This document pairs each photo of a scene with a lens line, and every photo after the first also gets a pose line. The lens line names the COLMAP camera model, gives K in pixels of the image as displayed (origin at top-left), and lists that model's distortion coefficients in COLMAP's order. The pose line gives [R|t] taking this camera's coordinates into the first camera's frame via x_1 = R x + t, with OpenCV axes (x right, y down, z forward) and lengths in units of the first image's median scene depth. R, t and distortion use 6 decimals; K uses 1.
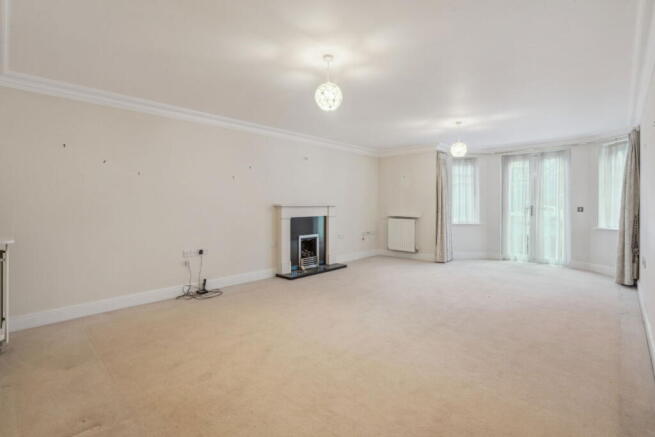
lens RADIAL K [[306.8, 0, 331.0], [0, 306.8, 209.2], [0, 0, 1]] dist [0.000431, 0.000268]
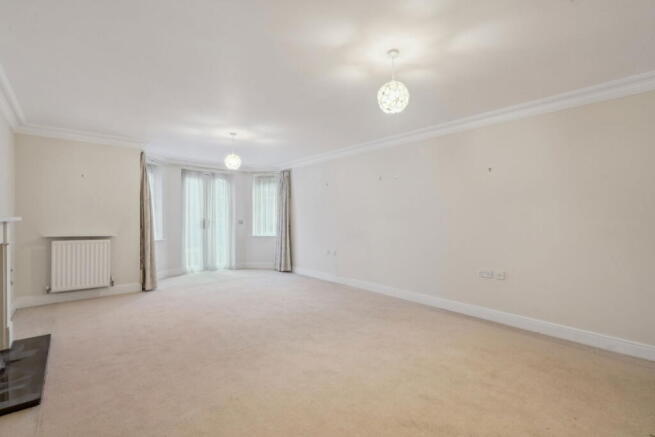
lens RADIAL K [[303.4, 0, 324.2], [0, 303.4, 217.0], [0, 0, 1]] dist [0.000118, 0.000616]
pose [[0.127148, 0.009234, 0.991841, -0.355023], [0.017032, 0.999789, -0.011491, -0.000177], [-0.991737, 0.018354, 0.126964, 0.422549]]
